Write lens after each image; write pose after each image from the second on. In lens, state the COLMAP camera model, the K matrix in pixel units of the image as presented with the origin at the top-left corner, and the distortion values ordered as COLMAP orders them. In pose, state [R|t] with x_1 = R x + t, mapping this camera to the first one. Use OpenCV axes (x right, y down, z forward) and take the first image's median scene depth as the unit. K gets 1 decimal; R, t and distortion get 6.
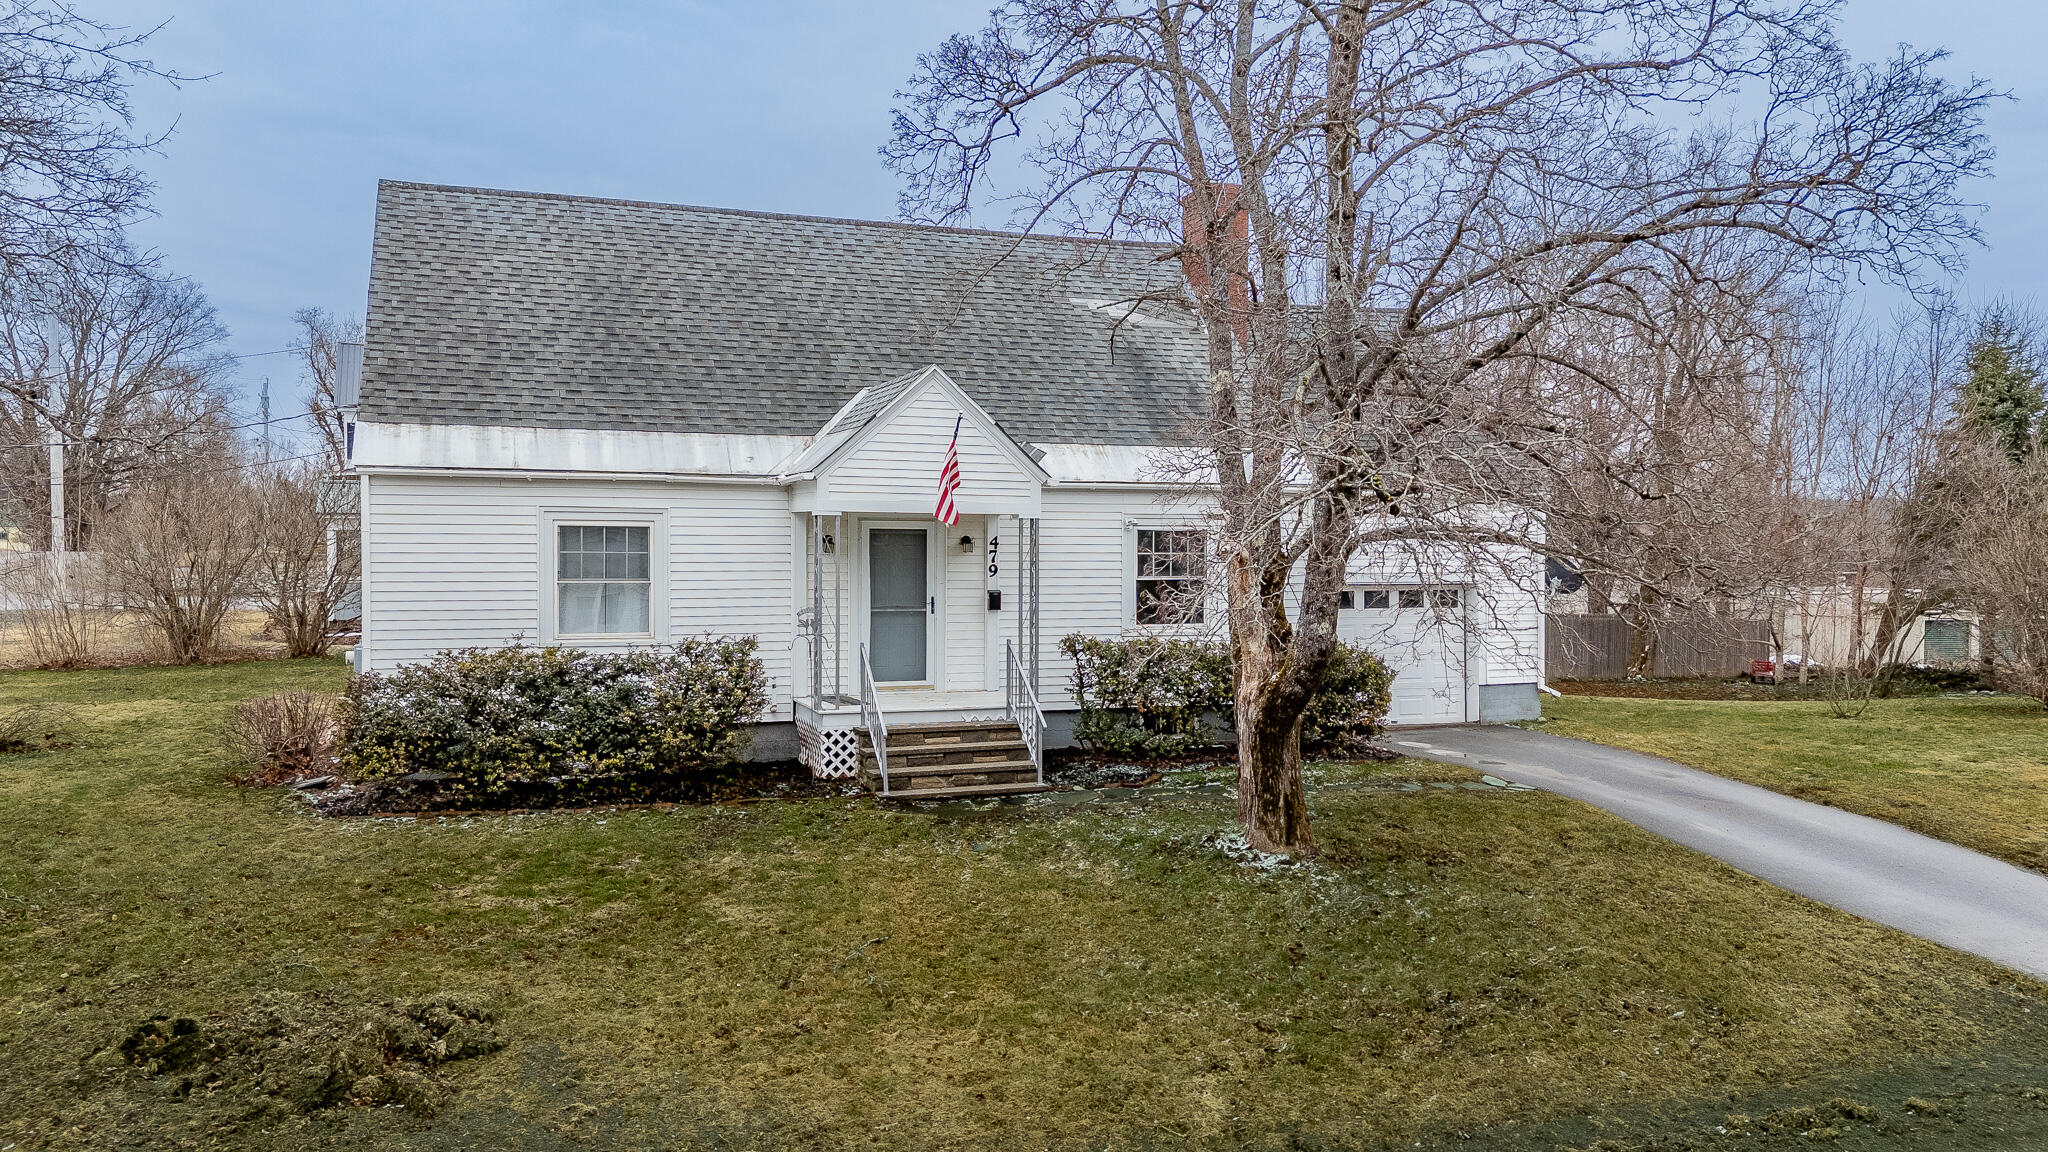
lens RADIAL K [[1515.0, 0, 1030.2], [0, 1515.0, 578.8], [0, 0, 1]] dist [0.121987, -0.177190]
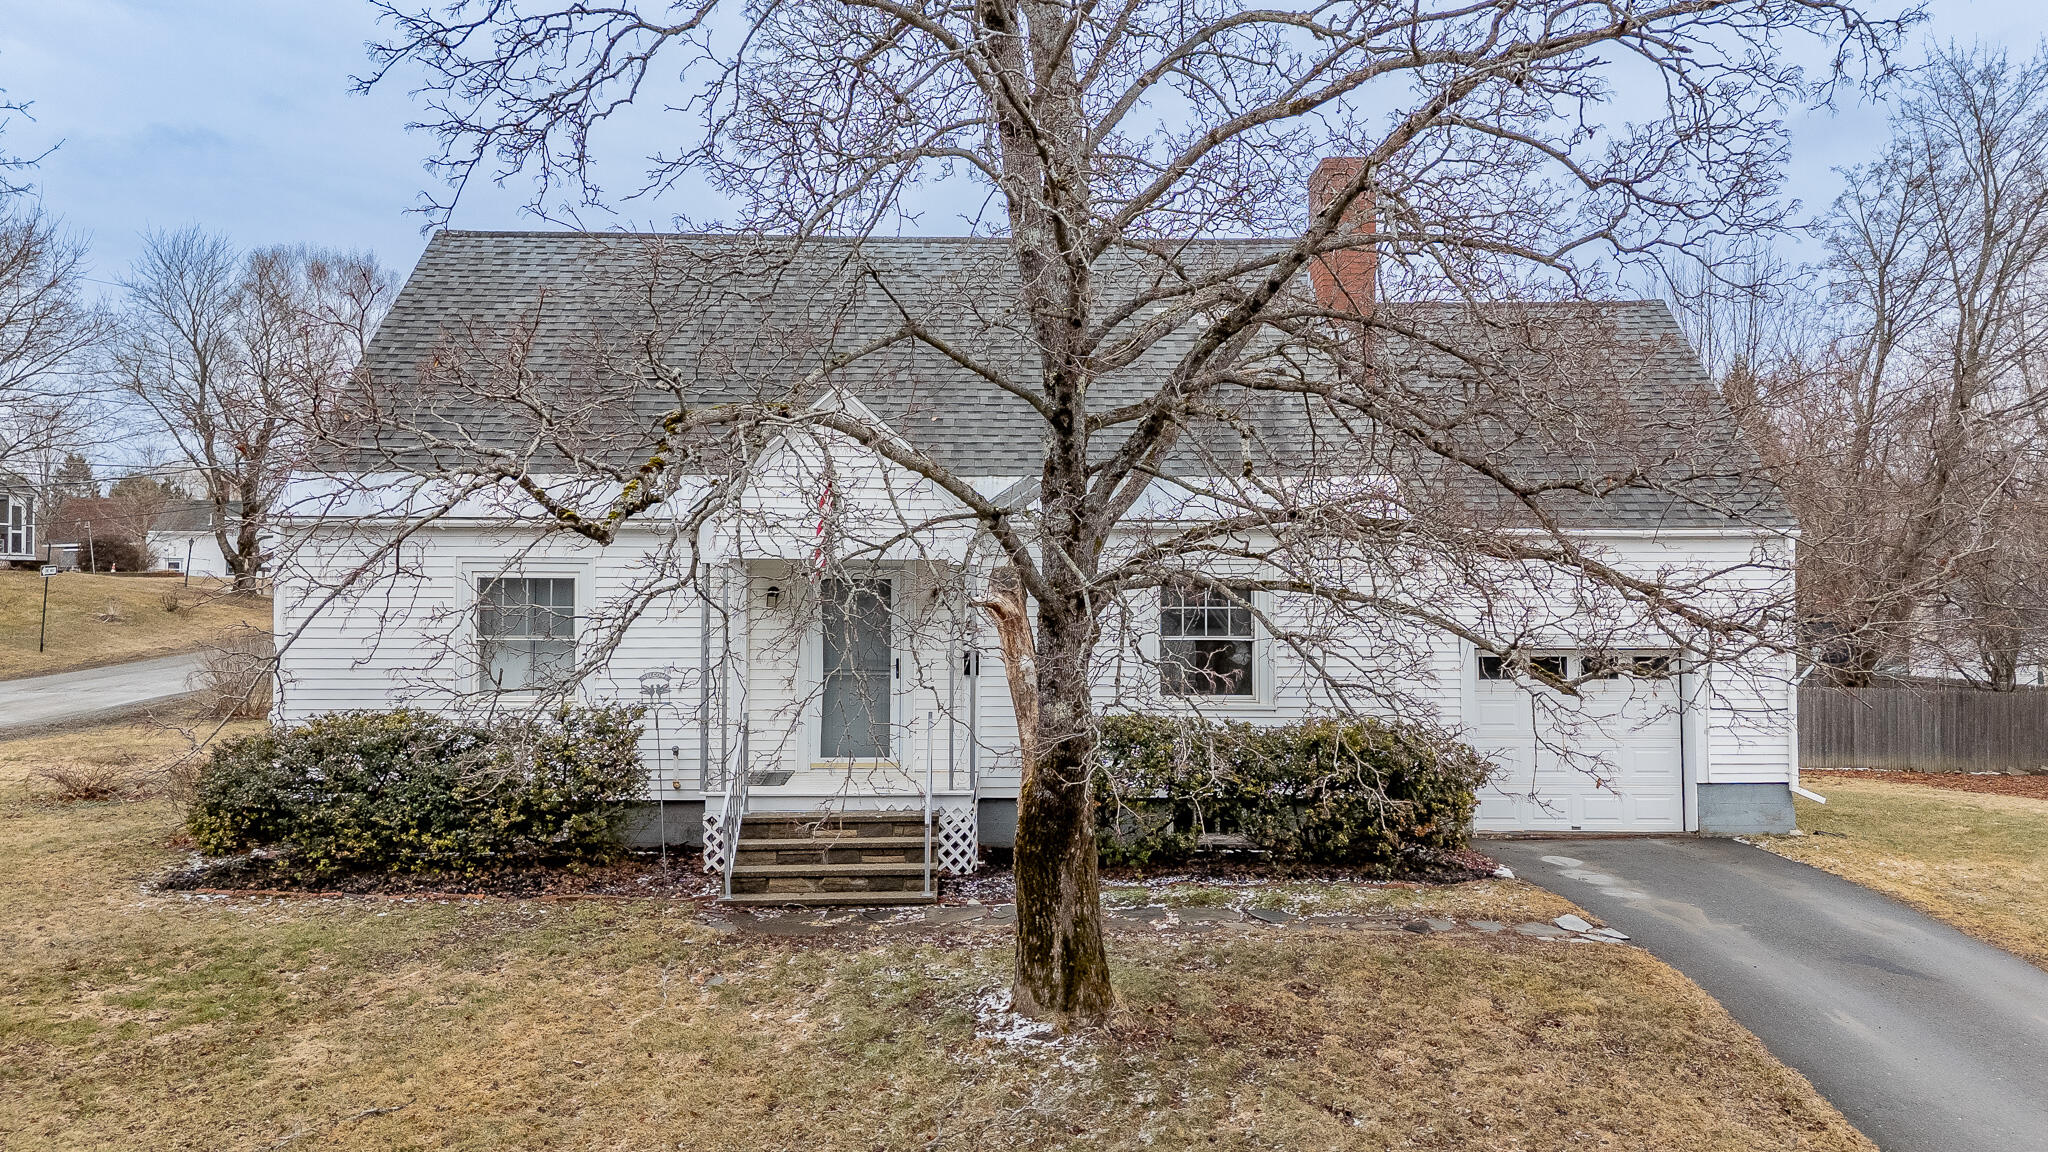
lens RADIAL K [[1515.0, 0, 1030.2], [0, 1515.0, 578.8], [0, 0, 1]] dist [0.121987, -0.177190]
pose [[0.947528, -0.006031, -0.319615, 0.314161], [-0.005513, 0.999365, -0.035201, -0.003713], [0.319624, 0.035117, 0.946893, 0.243904]]
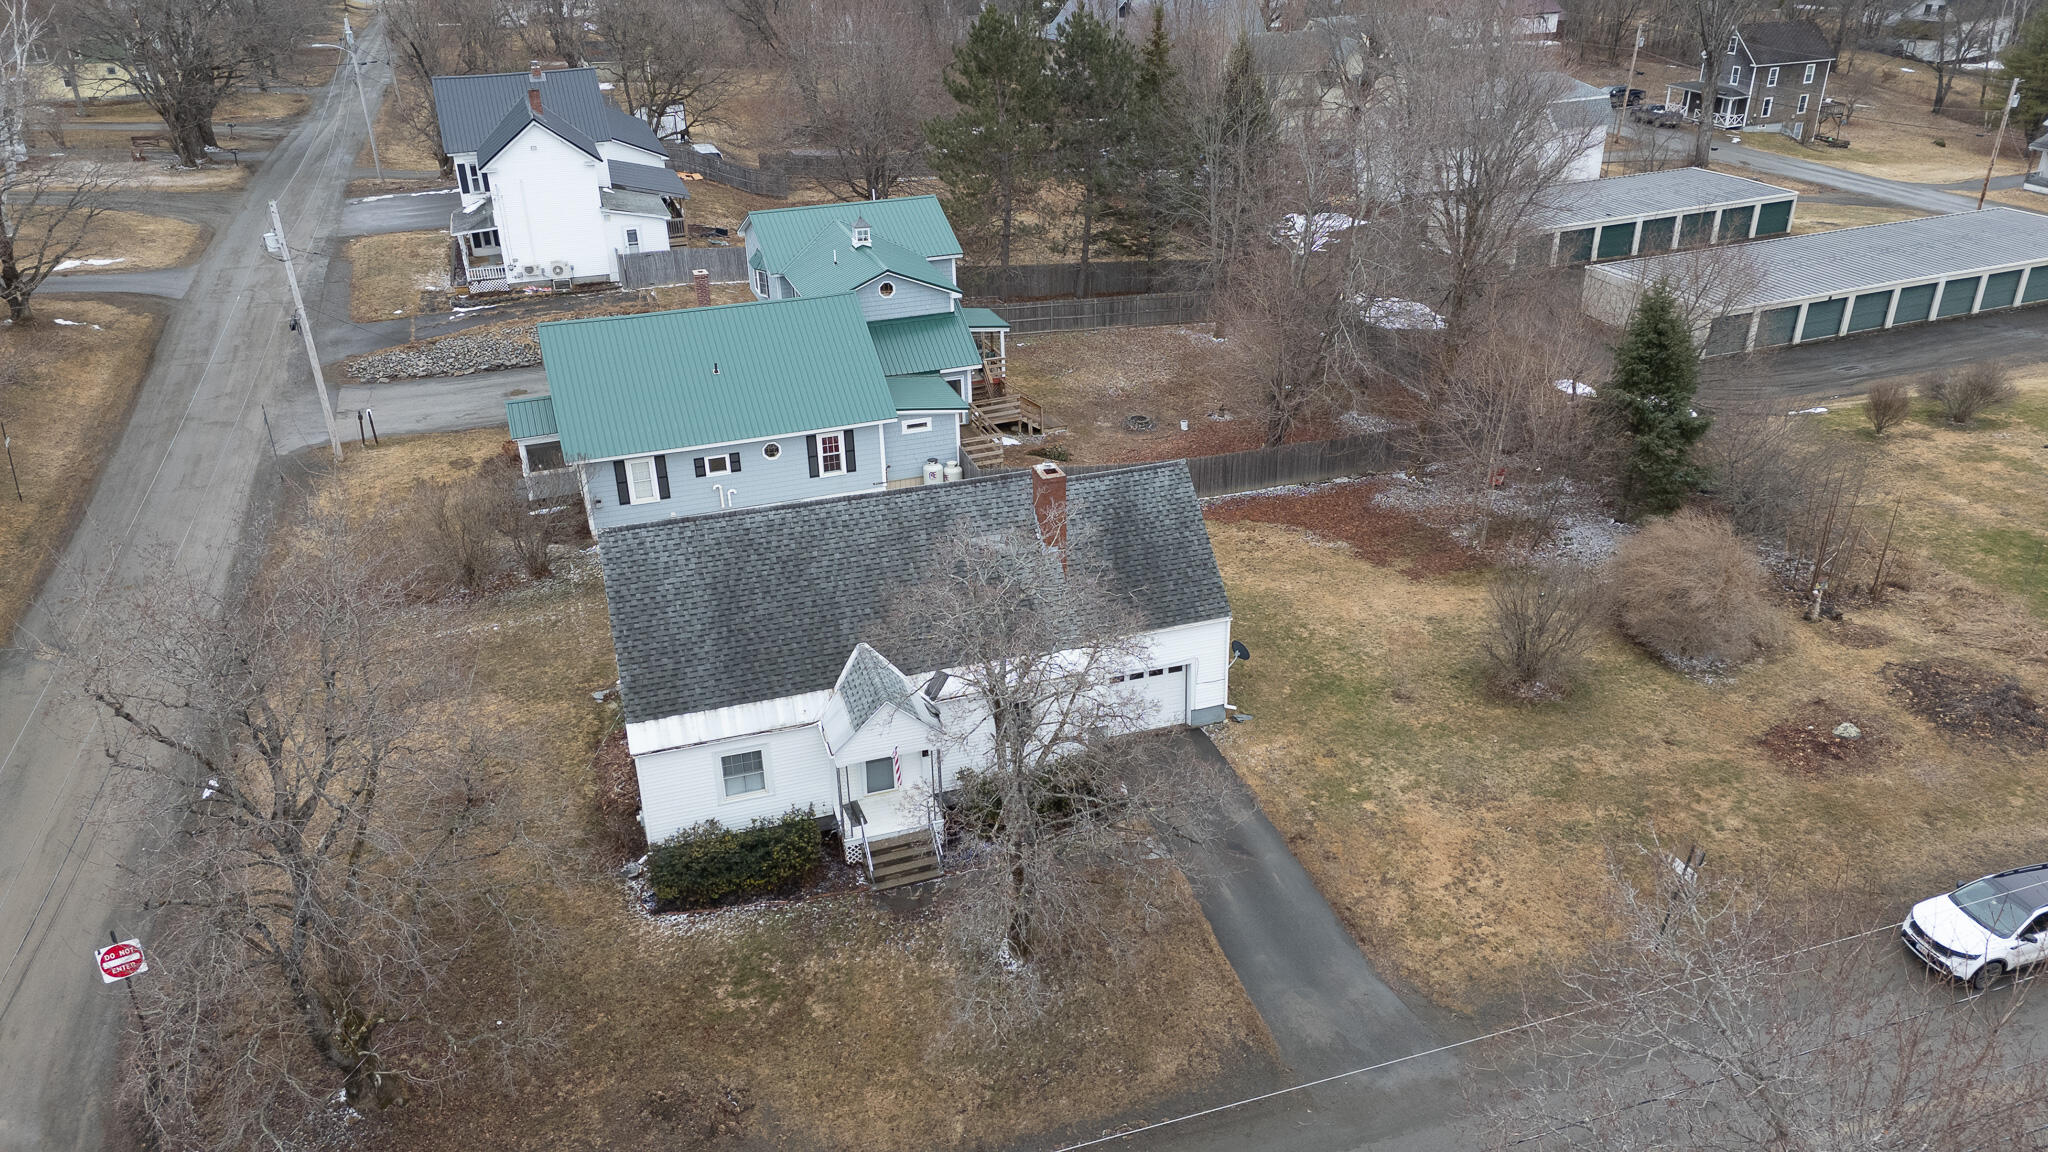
lens RADIAL K [[1484.2, 0, 1032.0], [0, 1484.2, 576.0], [0, 0, 1]] dist [0.113299, -0.124538]
pose [[0.999387, -0.005322, -0.034605, 0.222660], [0.019599, 0.904044, 0.426989, -1.228296], [0.029012, -0.427406, 0.903594, -0.847408]]
